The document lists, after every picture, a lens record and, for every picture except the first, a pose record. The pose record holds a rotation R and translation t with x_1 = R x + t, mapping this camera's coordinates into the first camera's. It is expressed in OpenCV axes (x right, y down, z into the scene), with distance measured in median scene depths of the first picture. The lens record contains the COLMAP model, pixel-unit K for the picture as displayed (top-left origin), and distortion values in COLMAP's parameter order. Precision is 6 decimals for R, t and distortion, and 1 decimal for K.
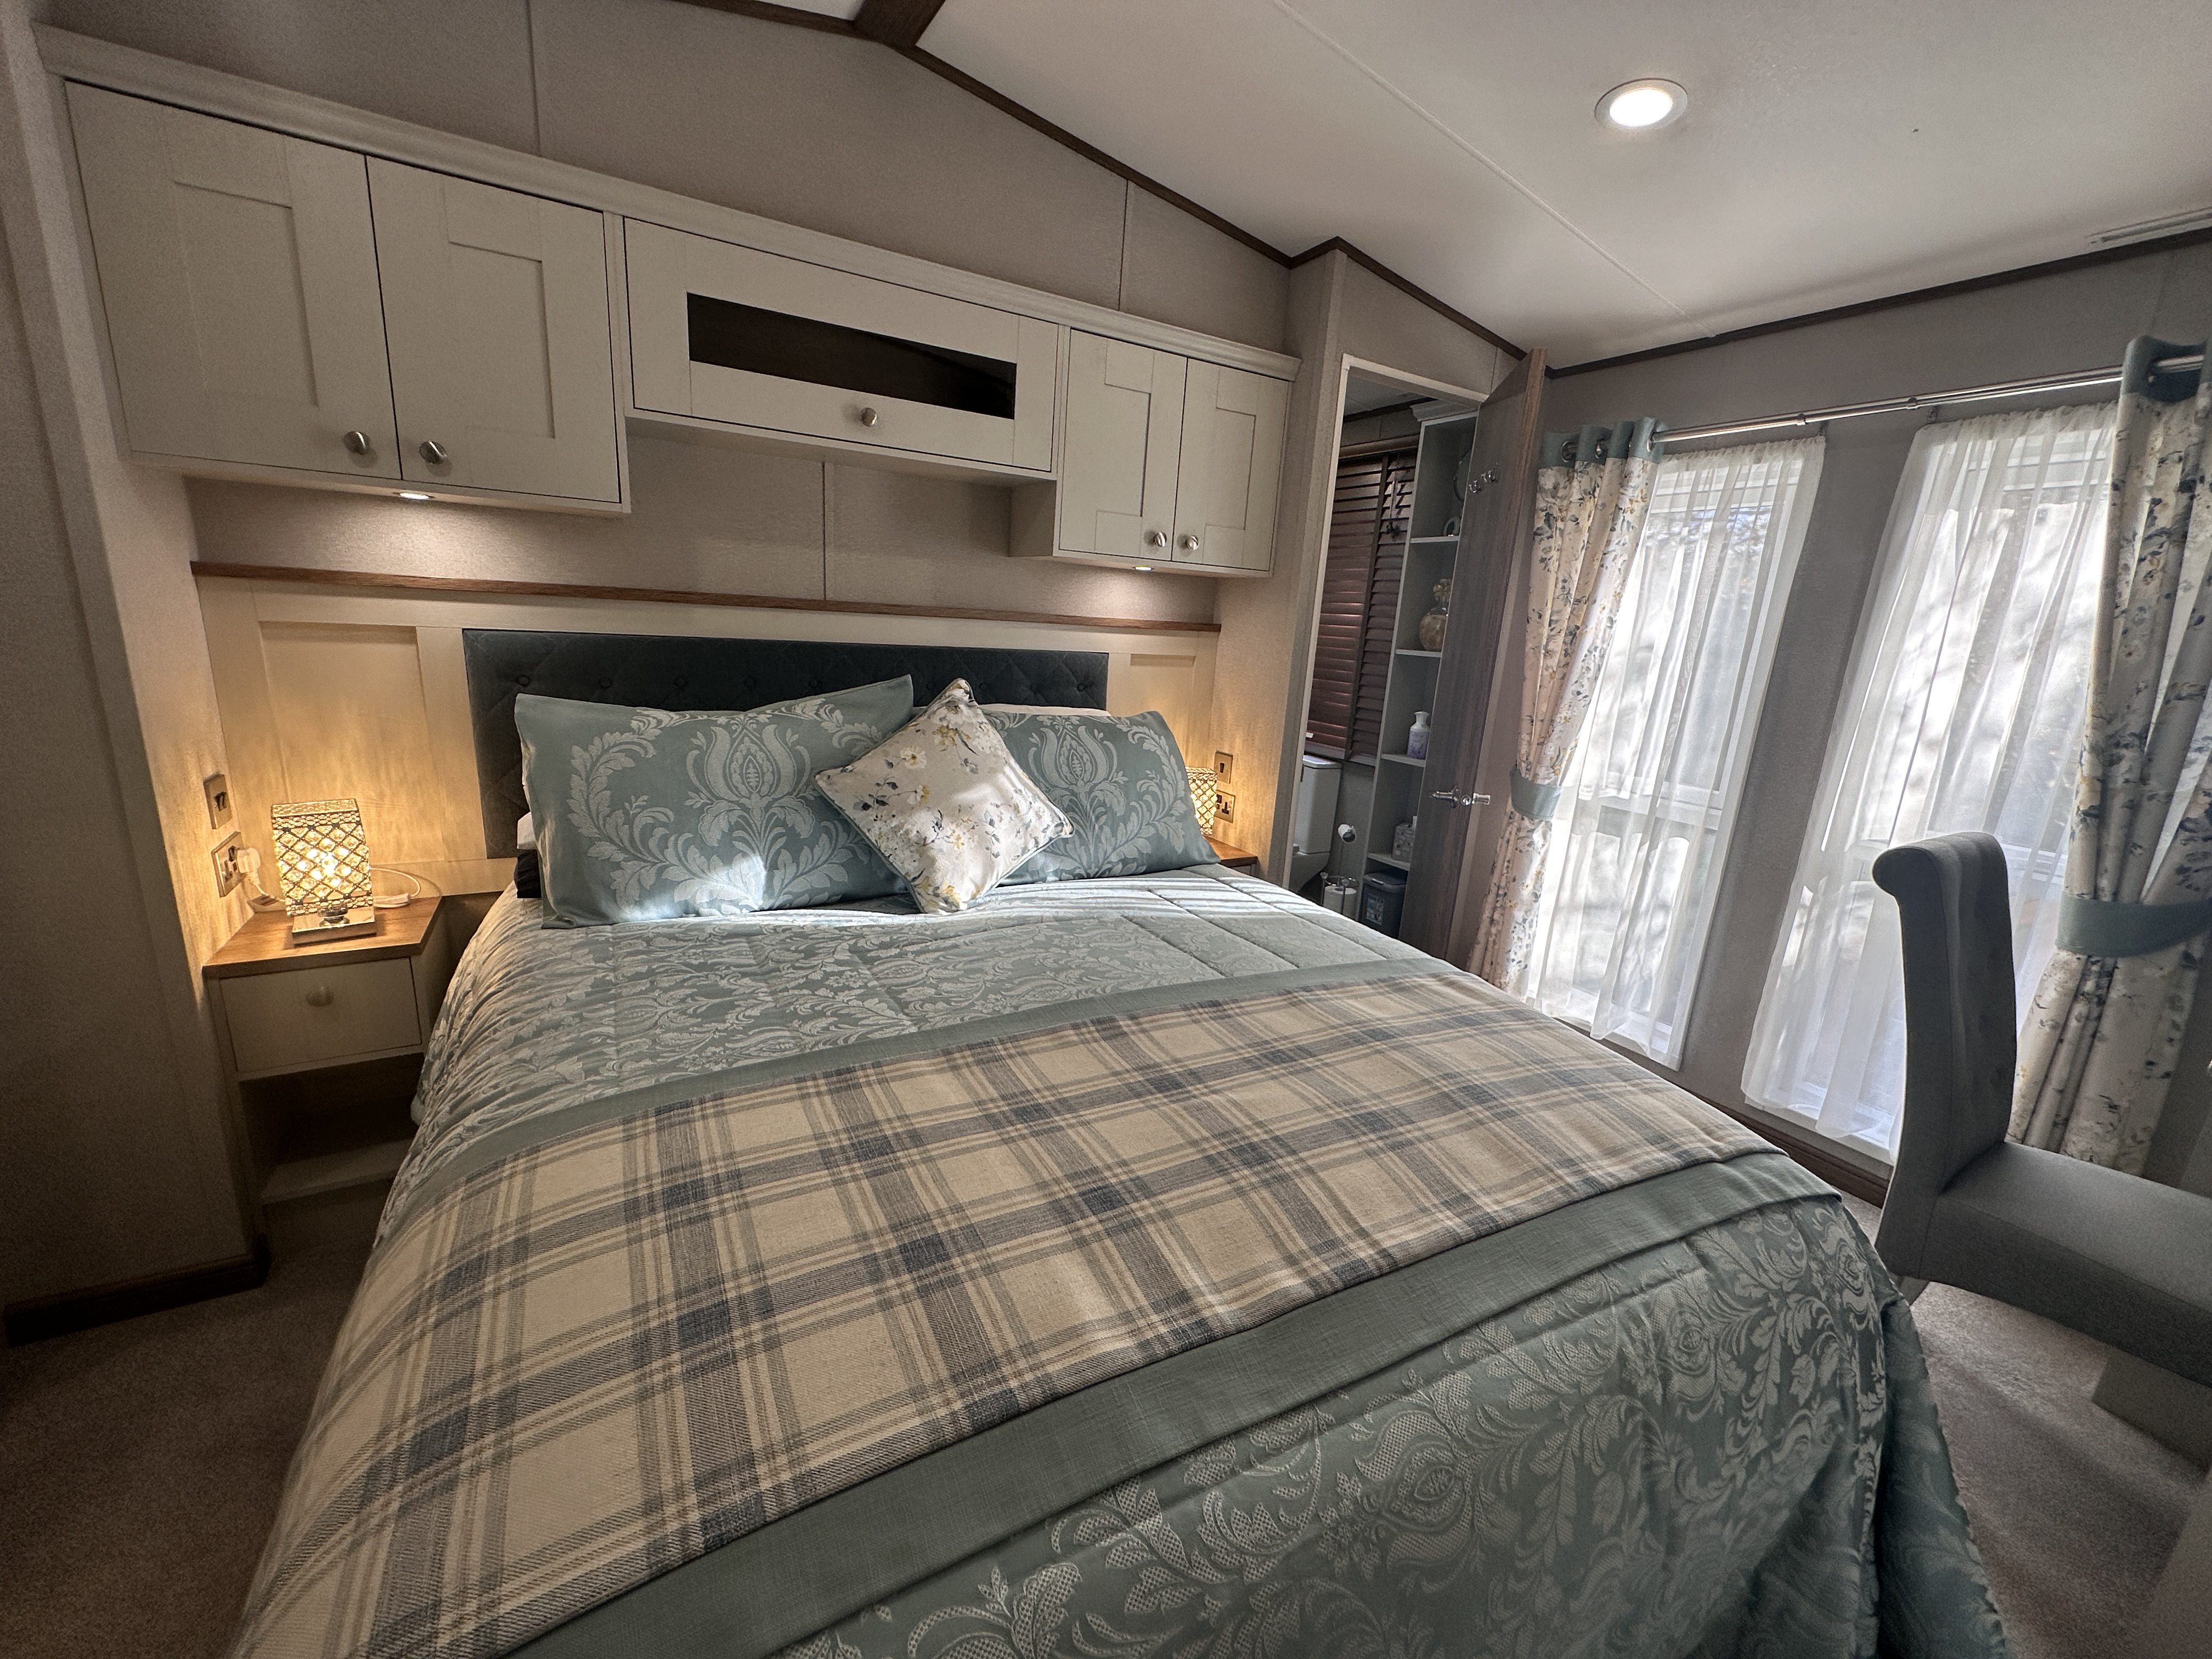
lens RADIAL K [[877.0, 0, 1106.0], [0, 877.0, 829.5], [0, 0, 1]] dist [-0.002512, -0.000018]
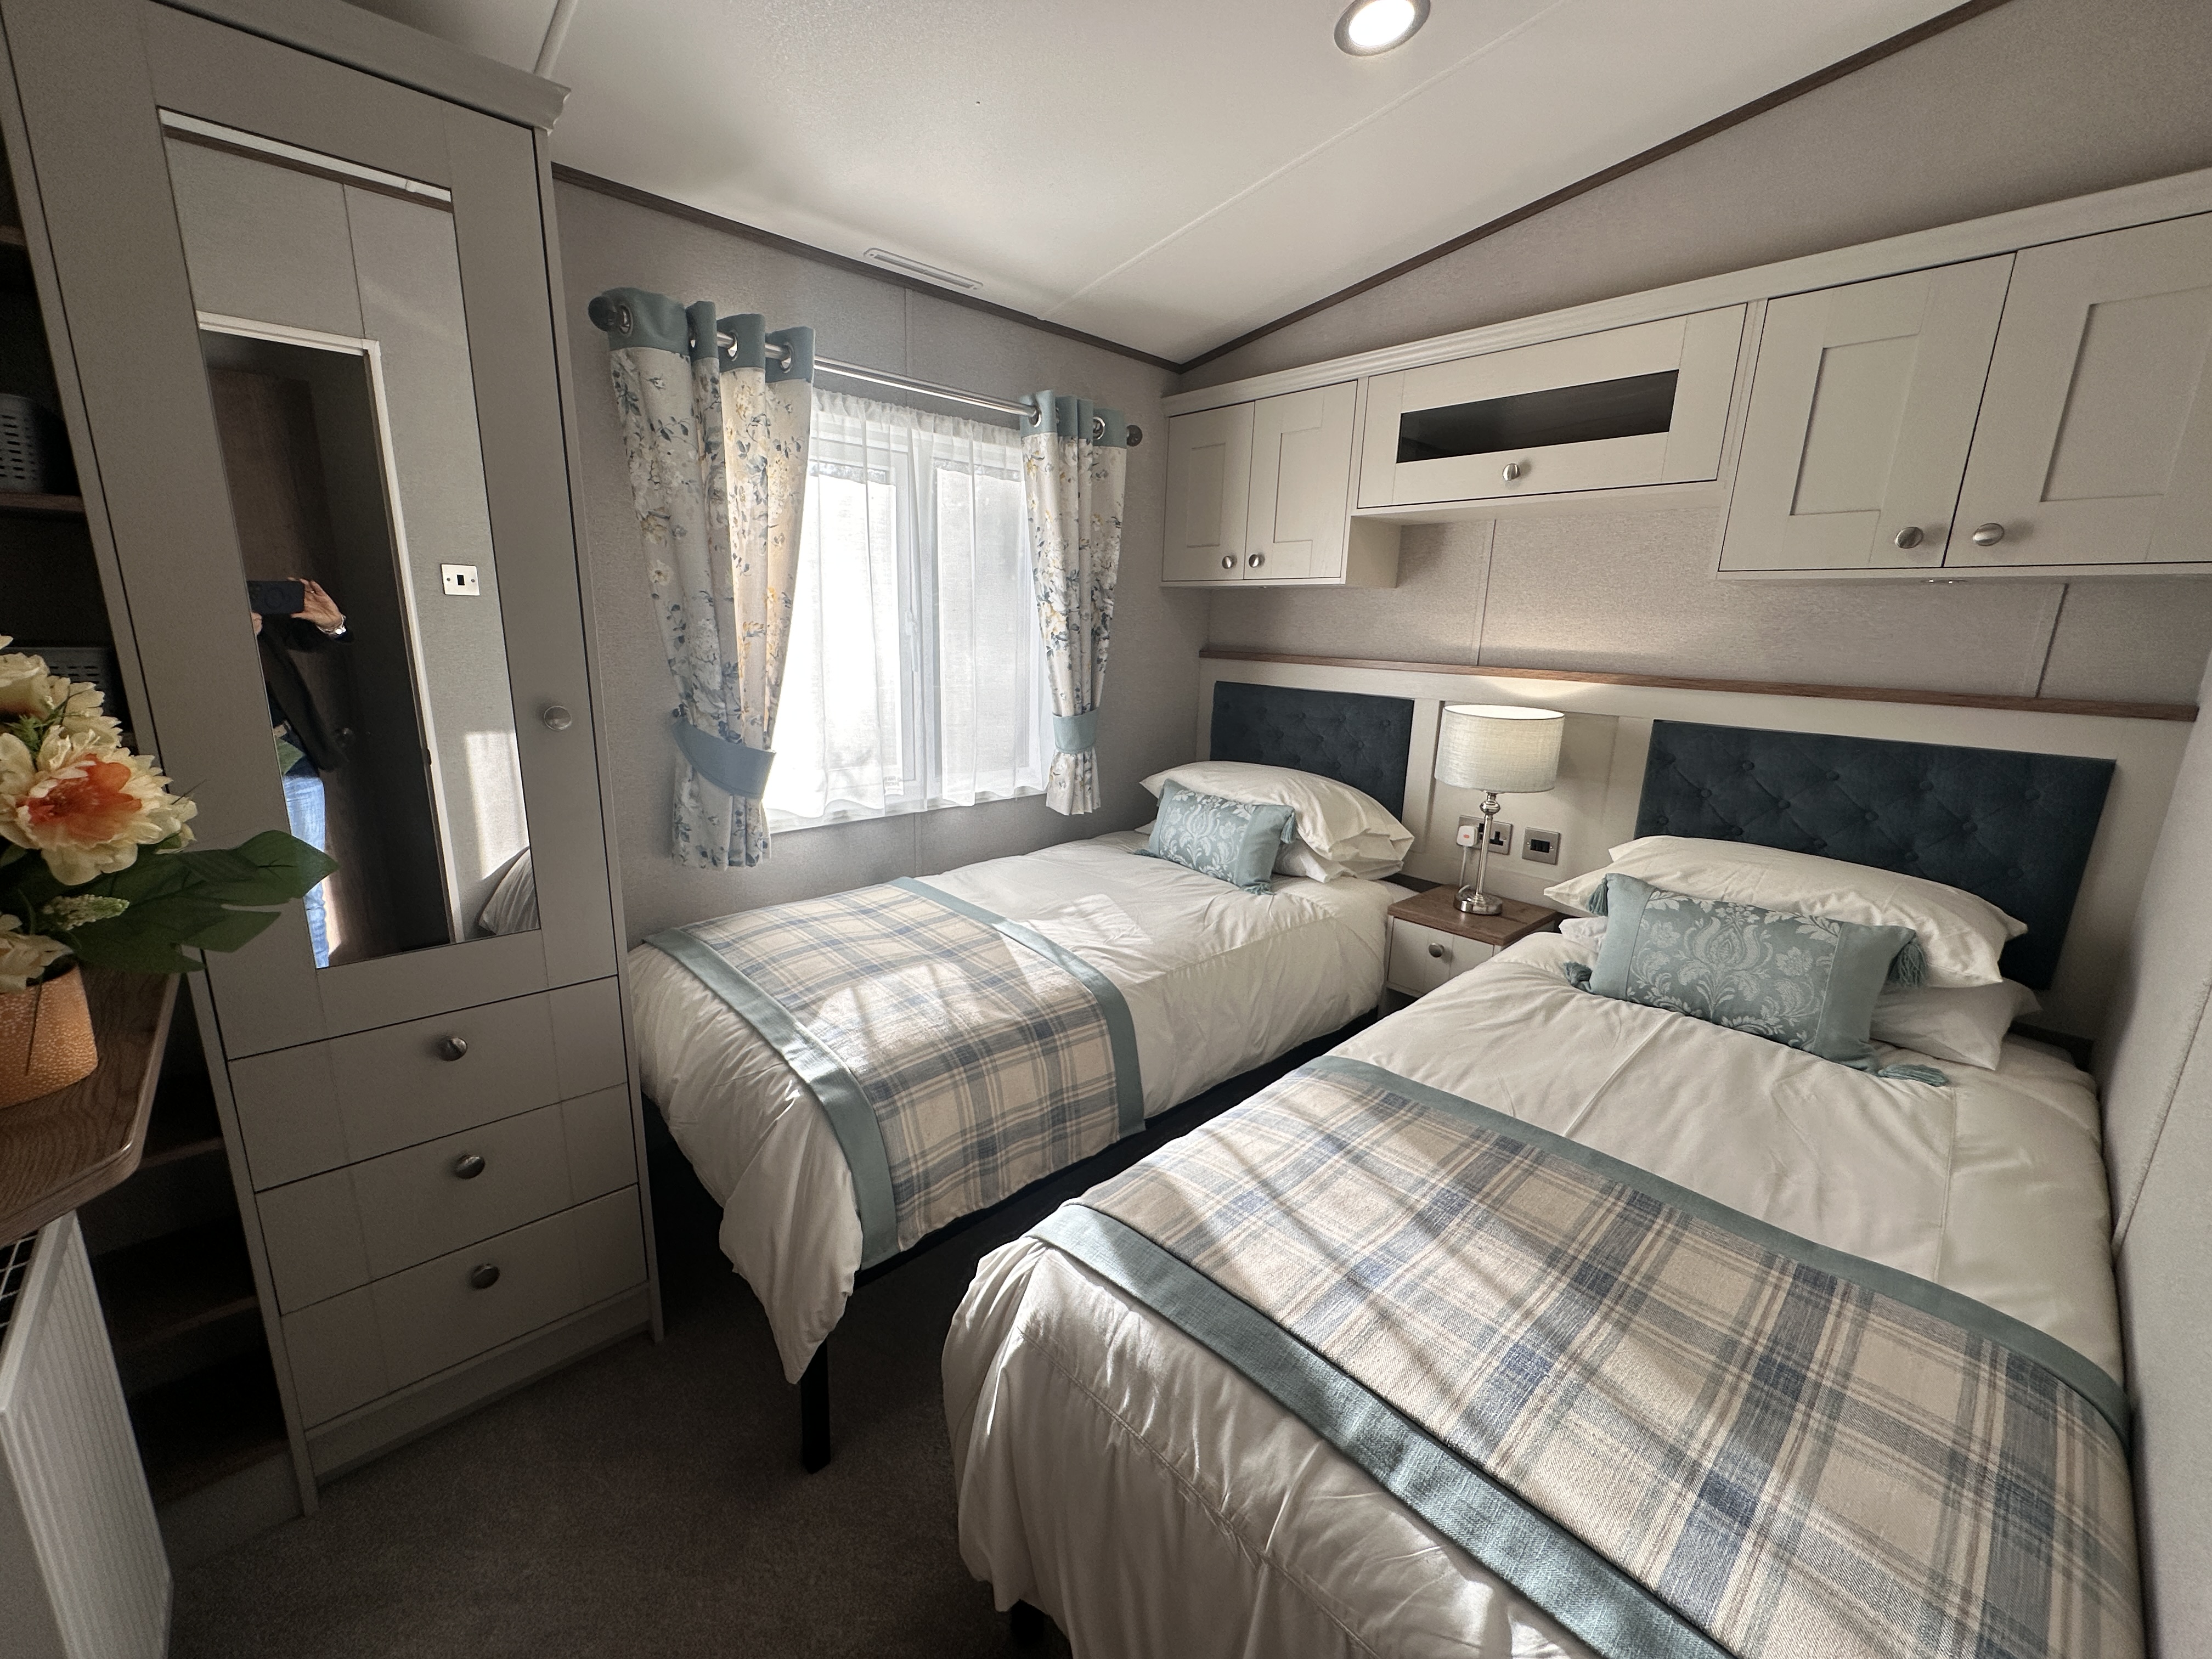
lens RADIAL K [[877.0, 0, 1106.0], [0, 877.0, 829.5], [0, 0, 1]] dist [-0.002512, -0.000018]
pose [[0.226607, 0.160394, -0.960689, 0.721359], [-0.255219, 0.961661, 0.100355, -0.025617], [0.939953, 0.222445, 0.258855, 0.340848]]
